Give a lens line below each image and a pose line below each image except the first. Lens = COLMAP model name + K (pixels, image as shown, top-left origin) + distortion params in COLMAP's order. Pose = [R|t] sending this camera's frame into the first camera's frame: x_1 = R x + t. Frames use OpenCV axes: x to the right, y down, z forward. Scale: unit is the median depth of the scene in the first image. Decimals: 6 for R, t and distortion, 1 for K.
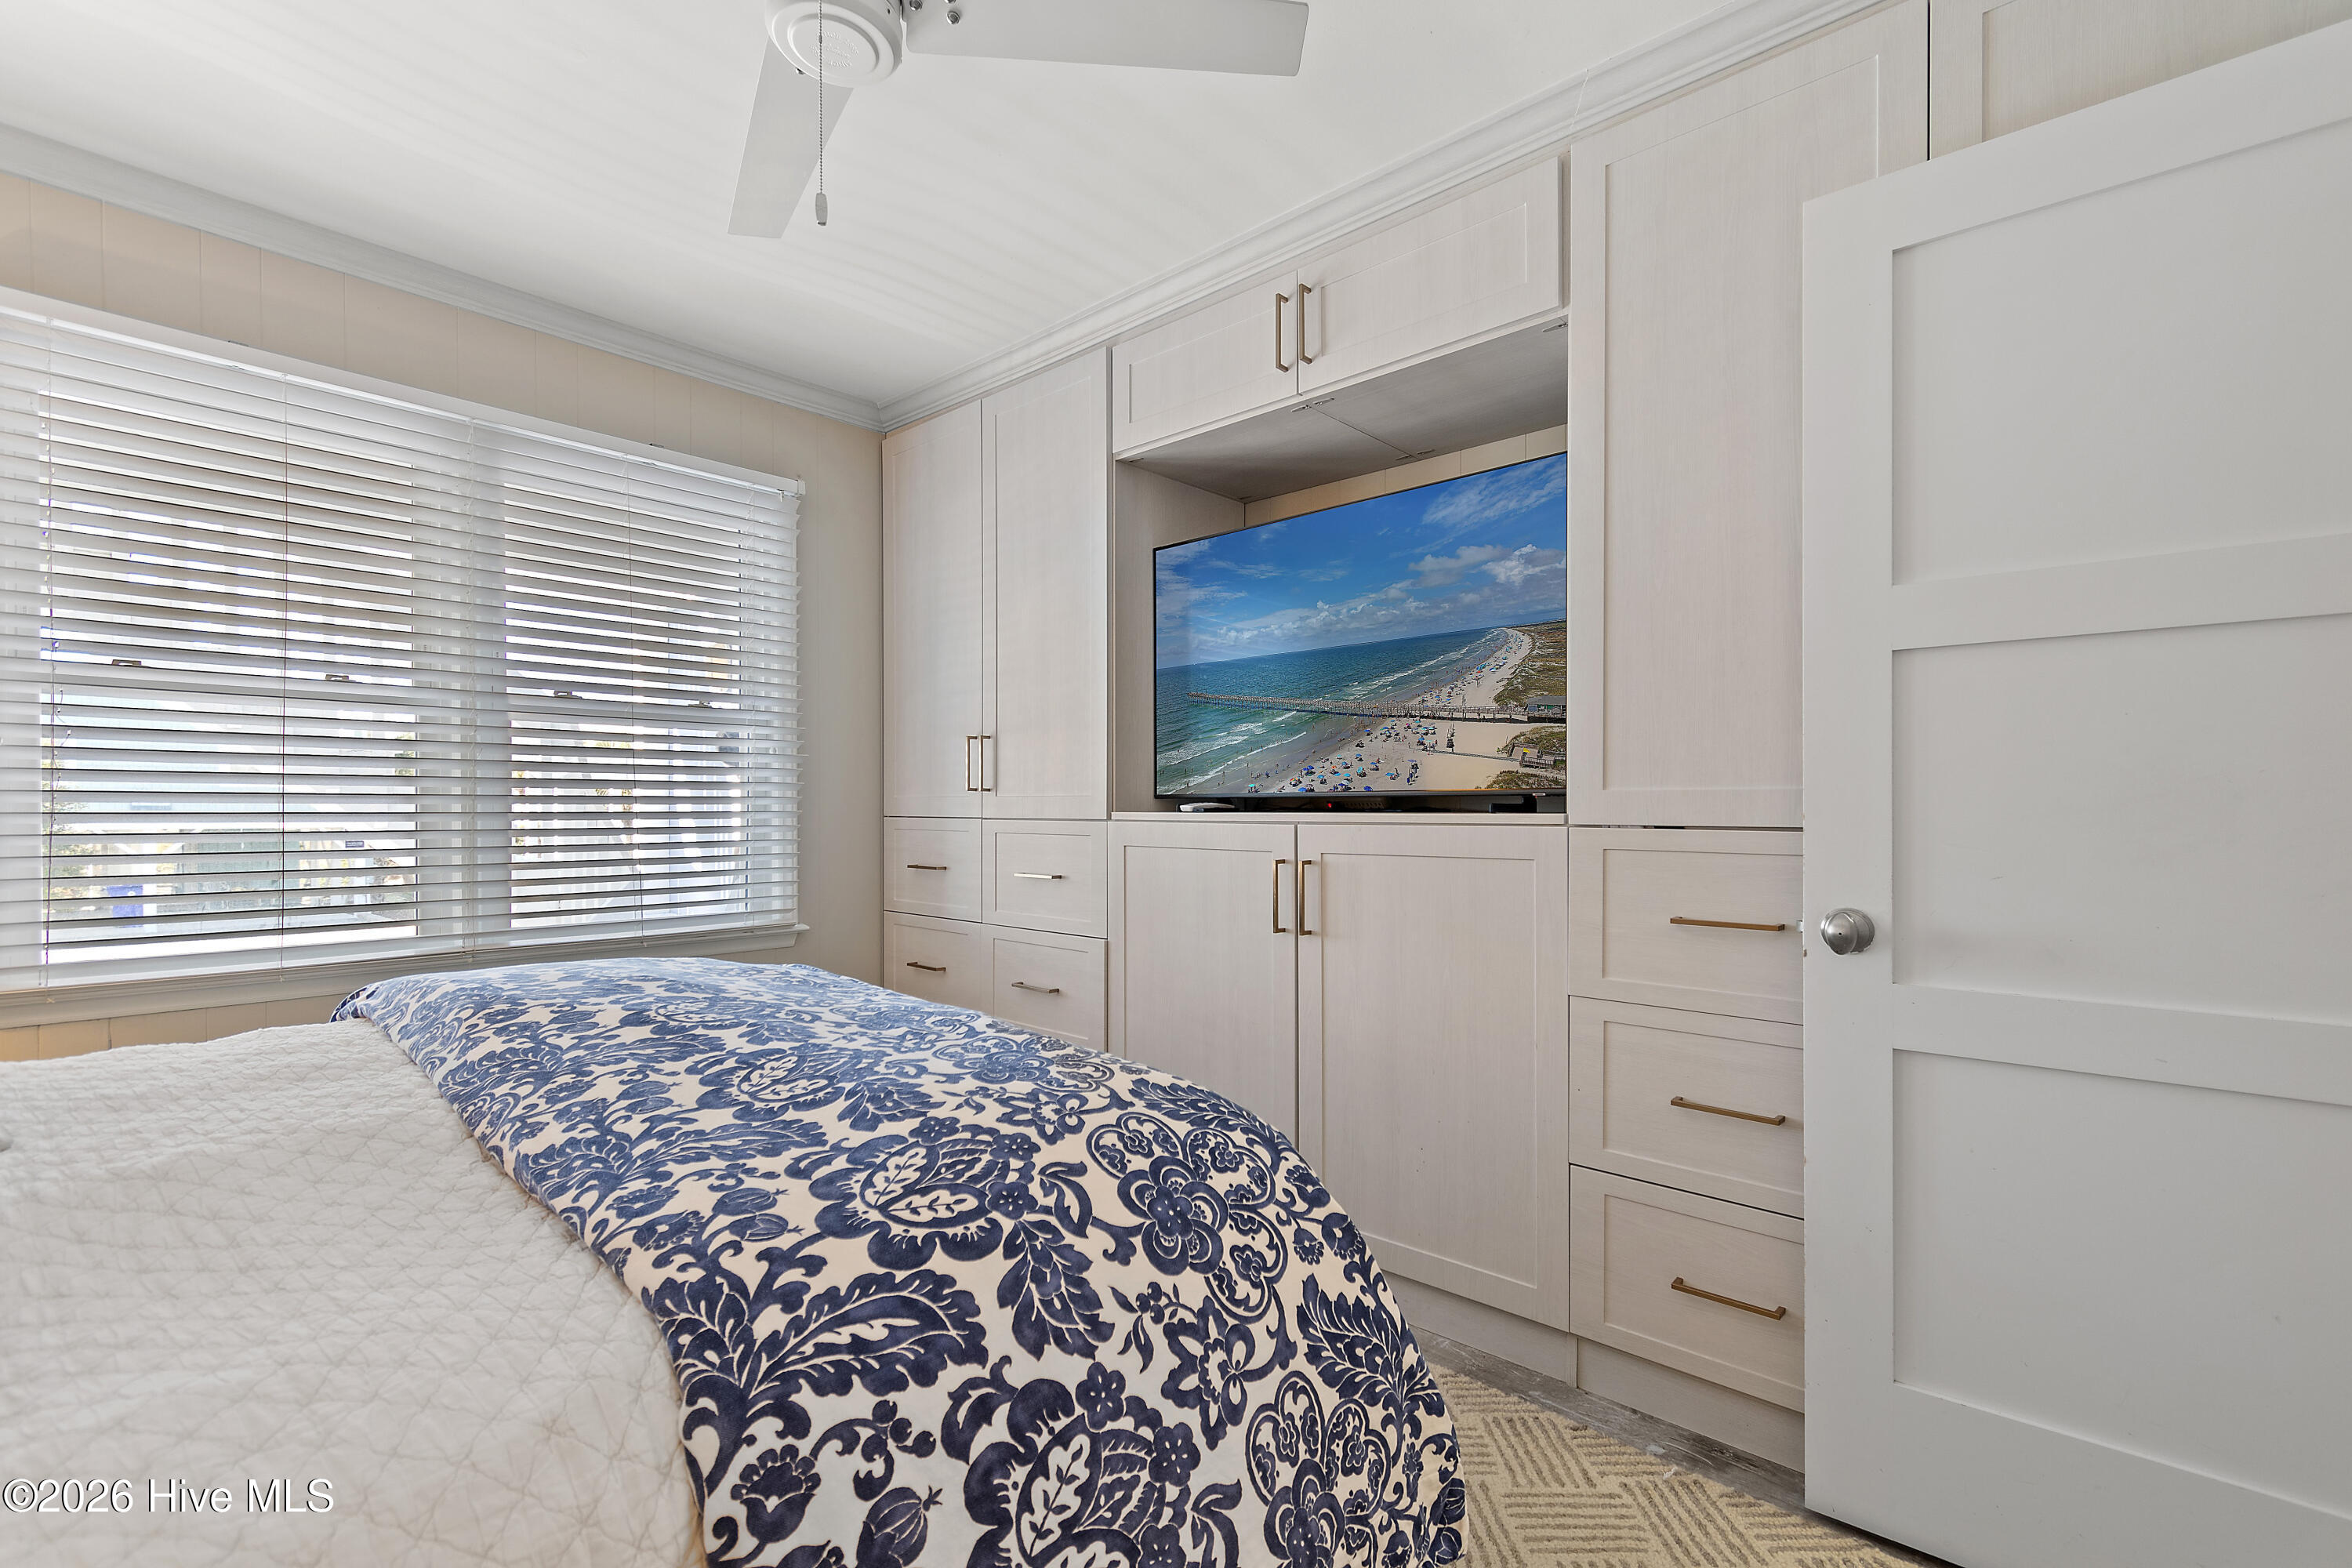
lens RADIAL K [[1048.0, 0, 1182.5], [0, 1048.0, 805.5], [0, 0, 1]] dist [-0.000041, -0.000415]
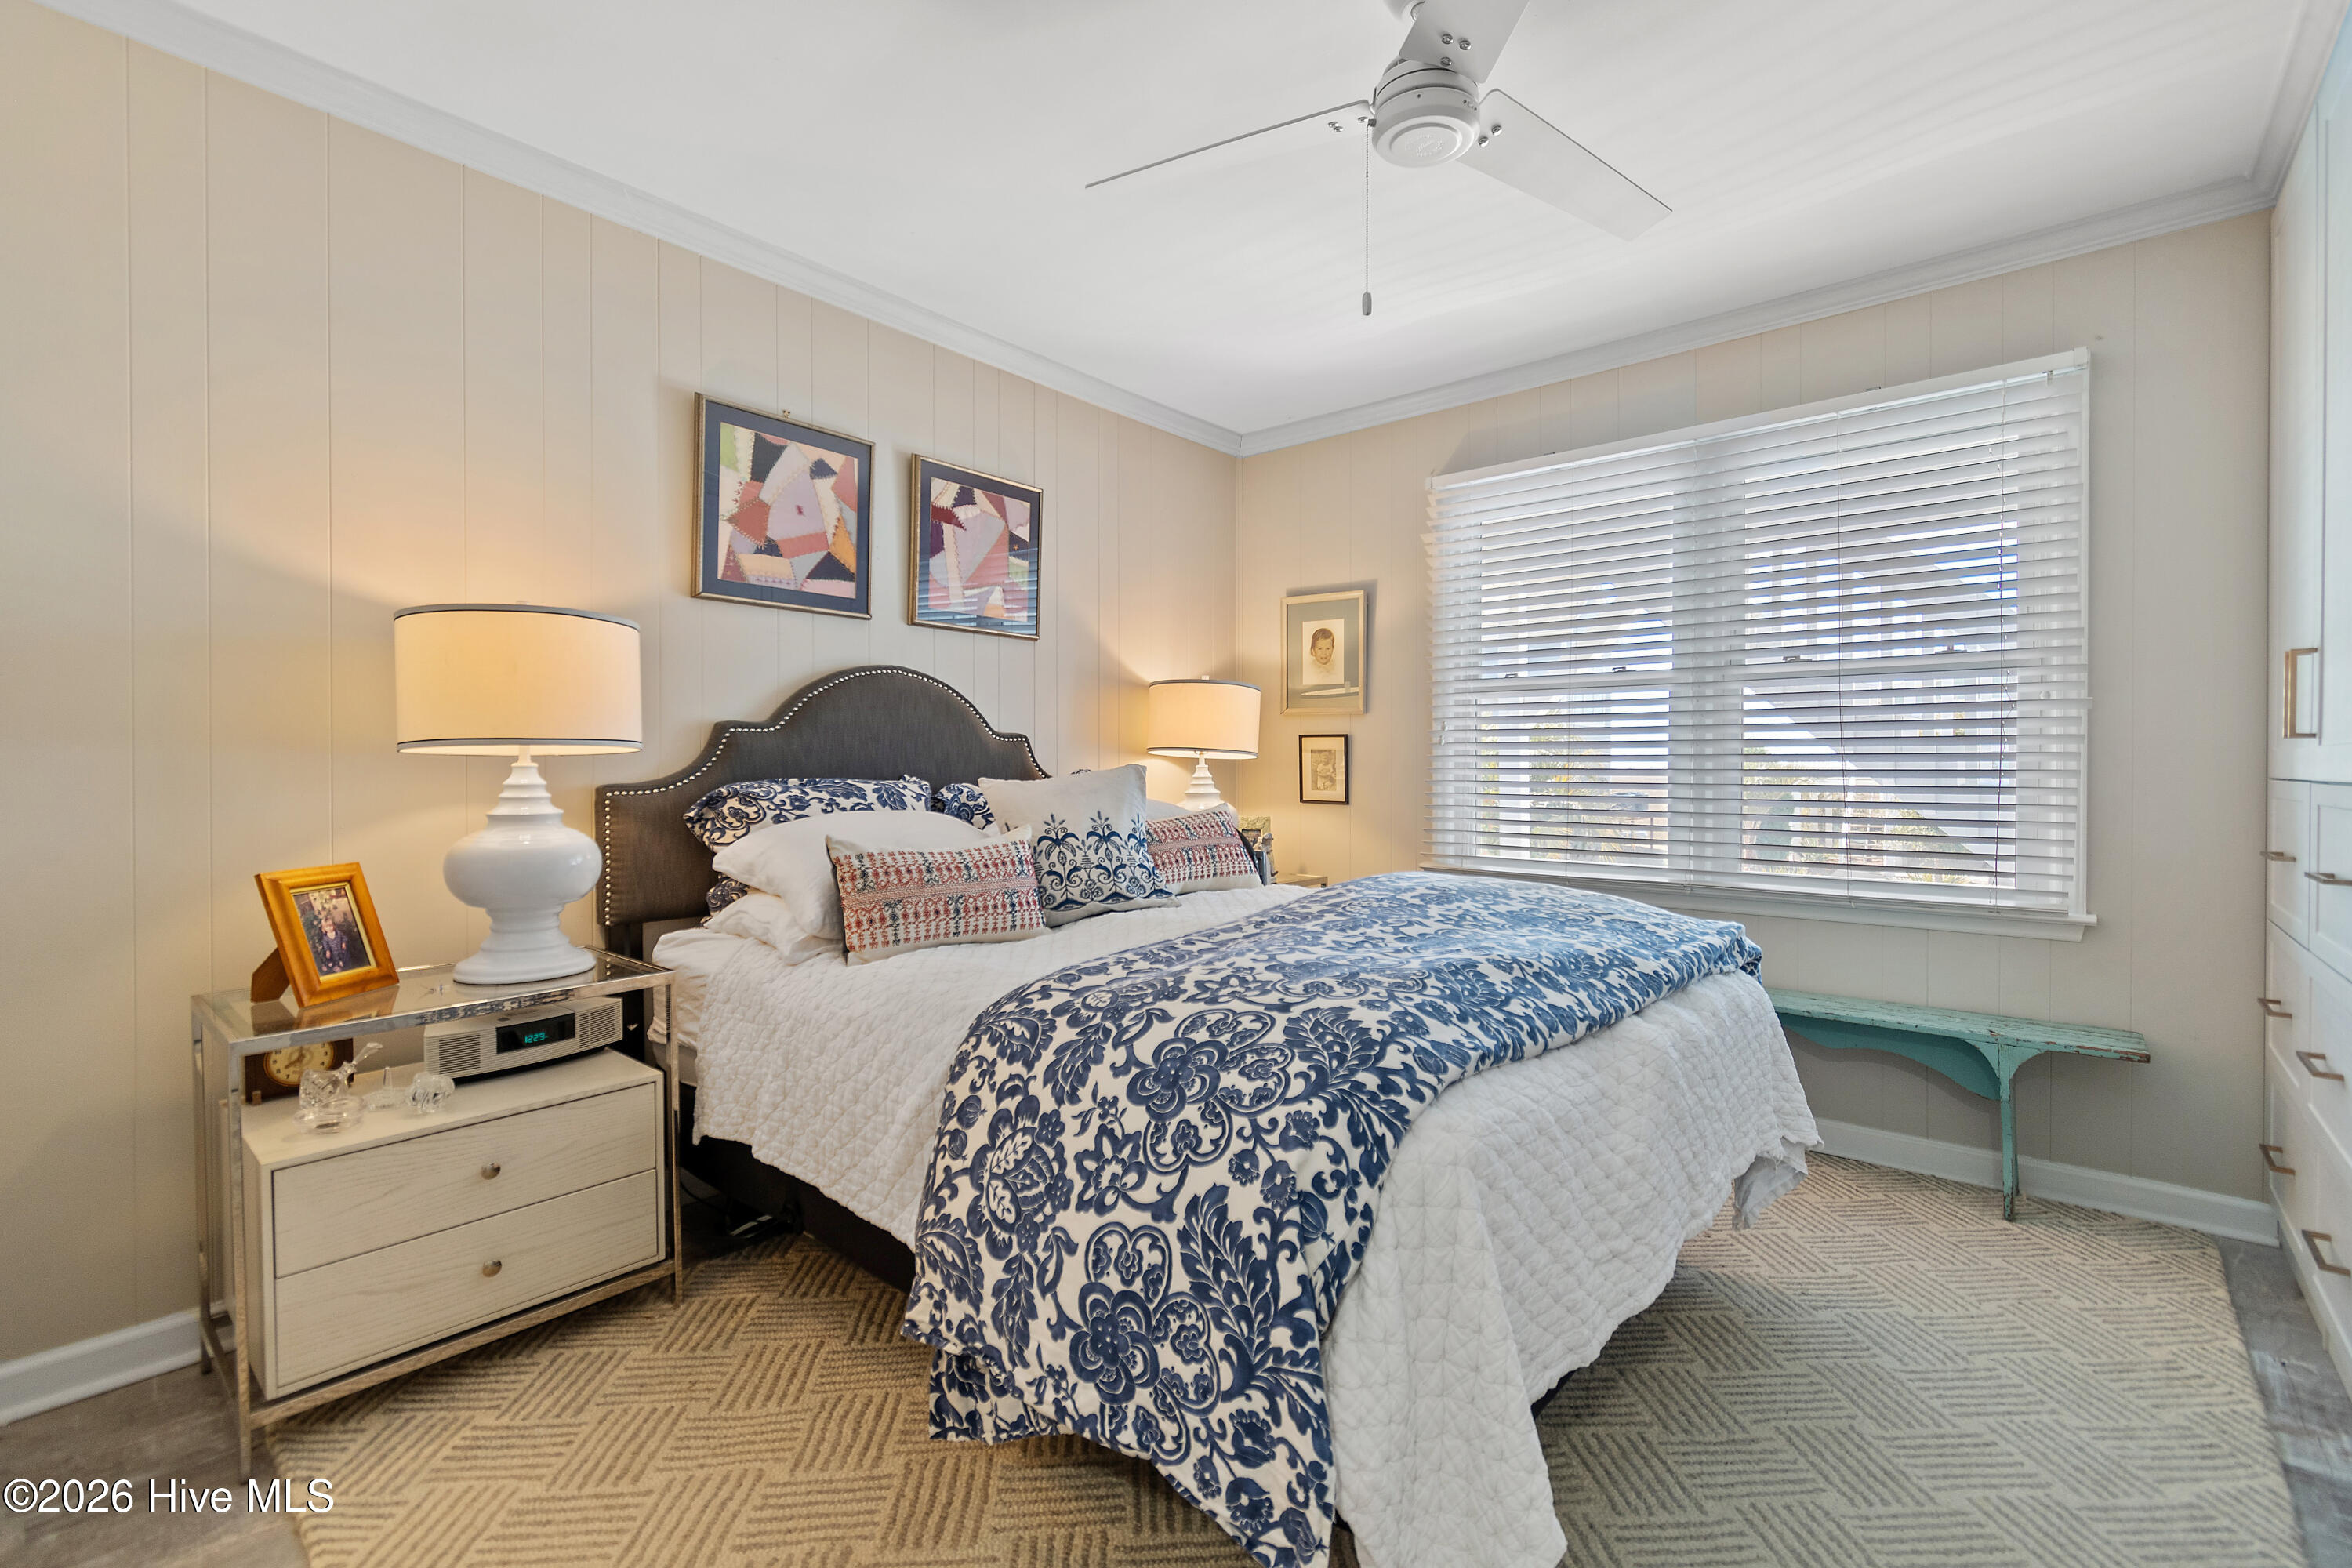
lens RADIAL K [[1029.4, 0, 1173.9], [0, 1029.4, 780.4], [0, 0, 1]] dist [0.000134, -0.001332]
pose [[0.024604, 0.011234, -0.999634, 1.316620], [-0.001300, 0.999936, 0.011205, 0.018375], [0.999696, 0.001024, 0.024617, 1.024864]]
